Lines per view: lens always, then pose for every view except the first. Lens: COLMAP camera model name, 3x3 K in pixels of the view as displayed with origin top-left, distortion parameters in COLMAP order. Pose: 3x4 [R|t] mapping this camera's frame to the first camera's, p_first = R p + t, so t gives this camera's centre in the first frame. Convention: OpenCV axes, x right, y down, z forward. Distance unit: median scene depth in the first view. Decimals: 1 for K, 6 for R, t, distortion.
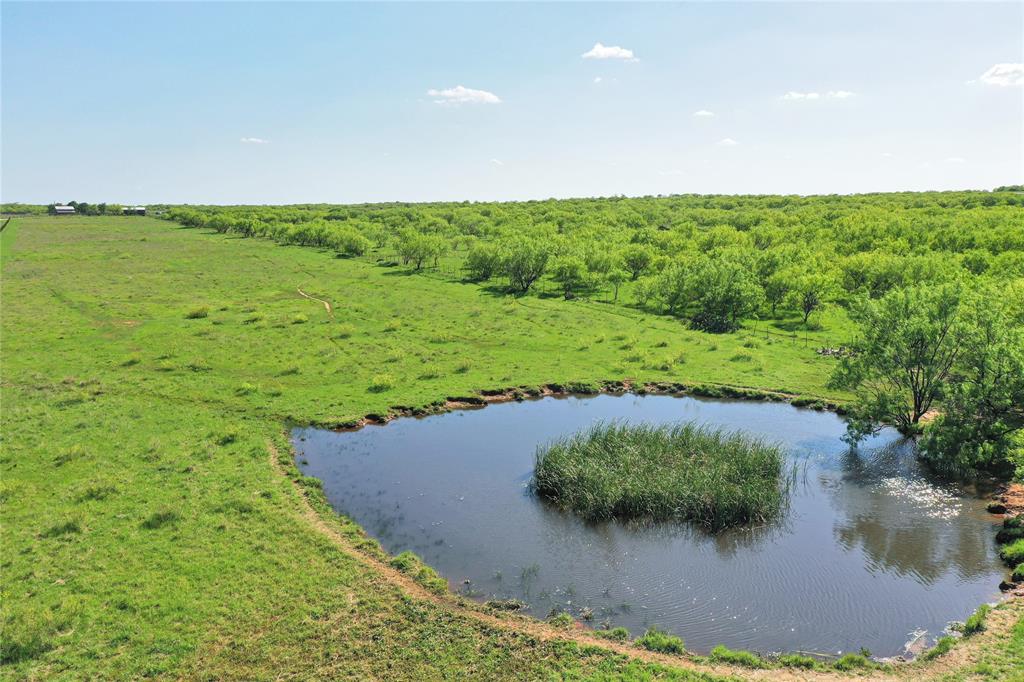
lens RADIAL K [[735.2, 0, 509.1], [0, 735.2, 340.3], [0, 0, 1]] dist [-0.011971, -0.000027]
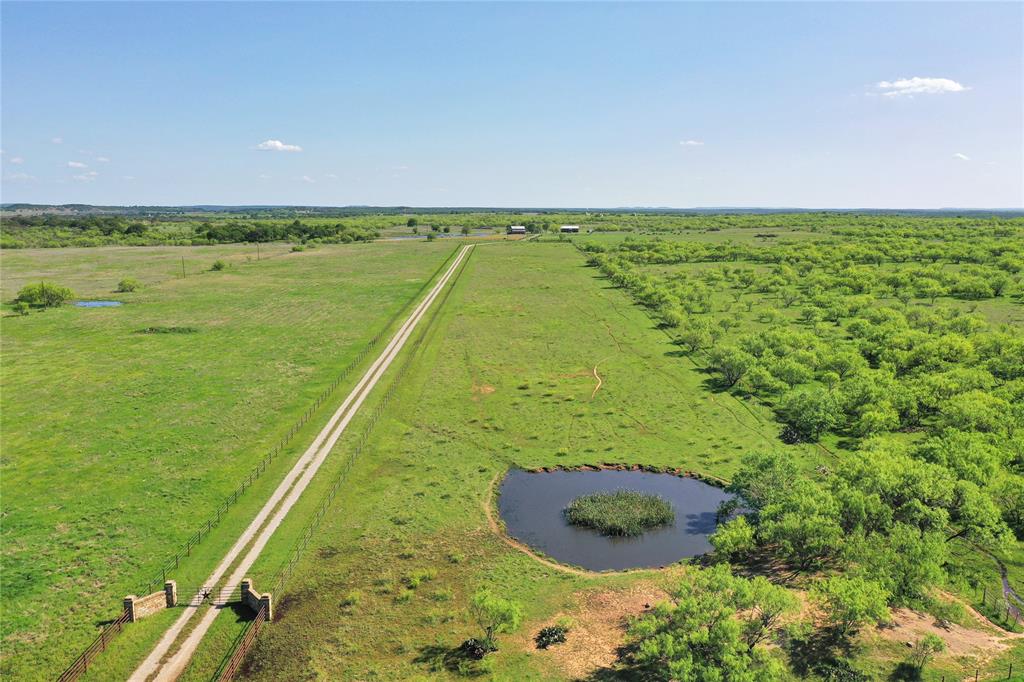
lens RADIAL K [[735.2, 0, 510.8], [0, 735.2, 340.8], [0, 0, 1]] dist [-0.011971, -0.000027]
pose [[0.850272, 0.066462, -0.522130, 0.779267], [-0.071841, 0.997366, 0.009964, -0.269019], [0.521417, 0.029038, 0.852808, -0.887623]]
